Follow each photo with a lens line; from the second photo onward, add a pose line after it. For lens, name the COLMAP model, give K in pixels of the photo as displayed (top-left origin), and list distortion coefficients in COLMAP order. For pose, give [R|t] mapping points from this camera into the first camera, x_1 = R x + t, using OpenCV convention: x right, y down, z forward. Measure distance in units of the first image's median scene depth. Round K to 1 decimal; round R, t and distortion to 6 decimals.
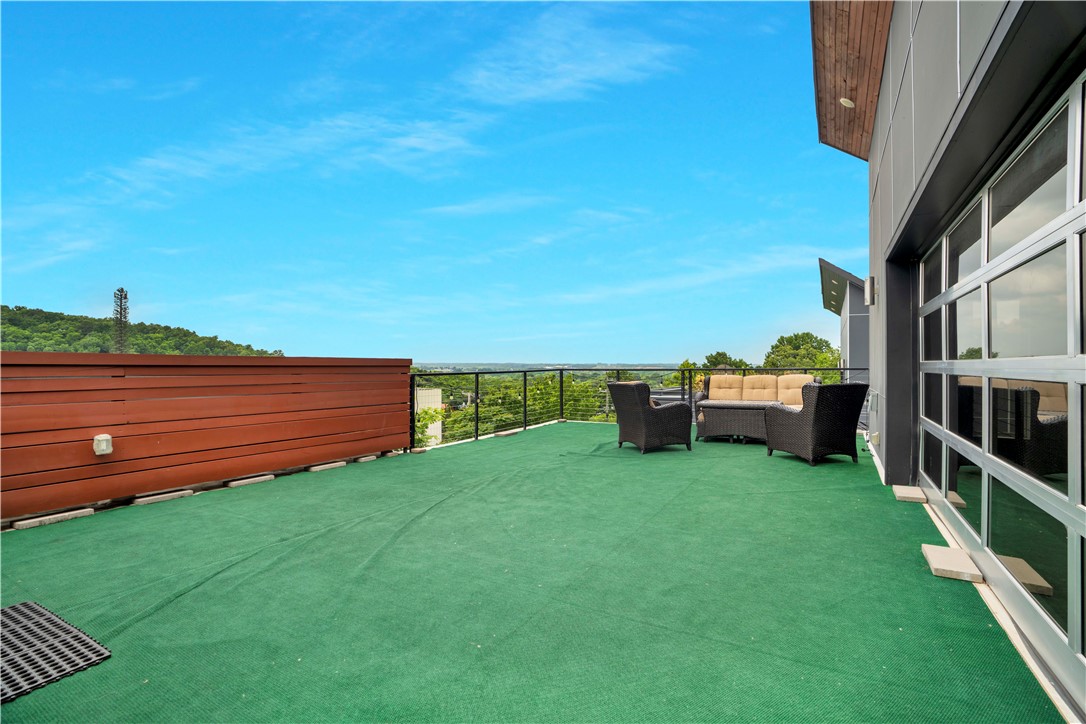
lens RADIAL K [[509.5, 0, 544.6], [0, 509.5, 364.0], [0, 0, 1]] dist [-0.065533, 0.023909]
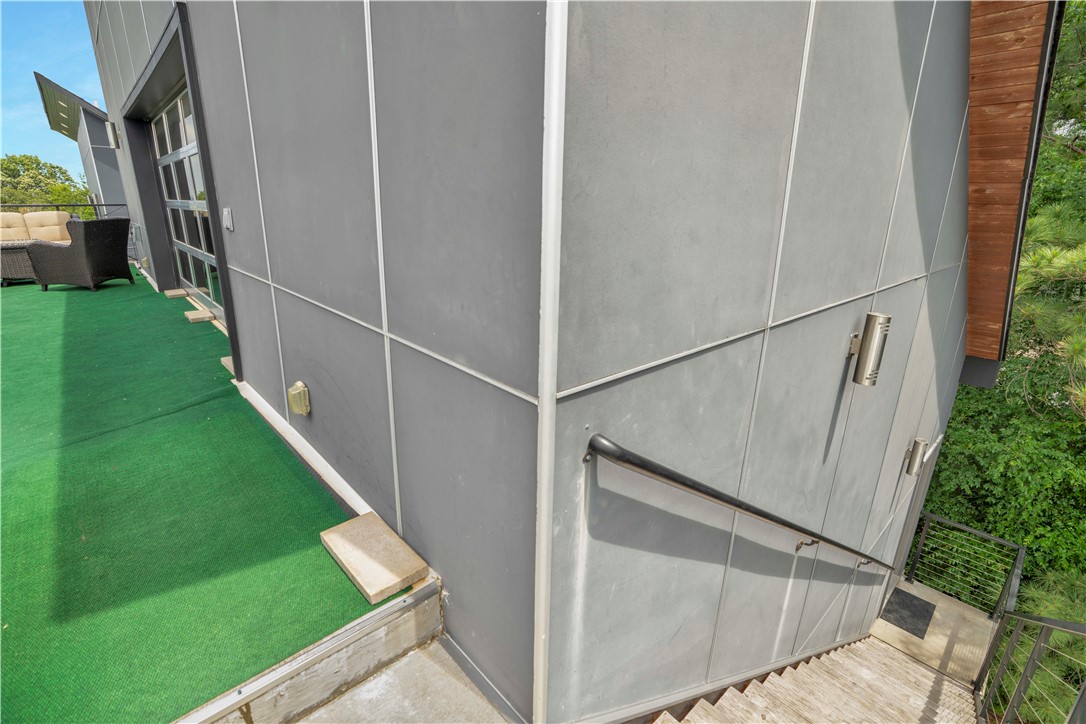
lens RADIAL K [[509.5, 0, 546.1], [0, 509.5, 364.7], [0, 0, 1]] dist [-0.065533, 0.023909]
pose [[0.304023, -0.290737, 0.907217, -0.300134], [-0.016310, 0.950566, 0.310095, -0.011364], [-0.952525, -0.109073, 0.284252, -0.455238]]
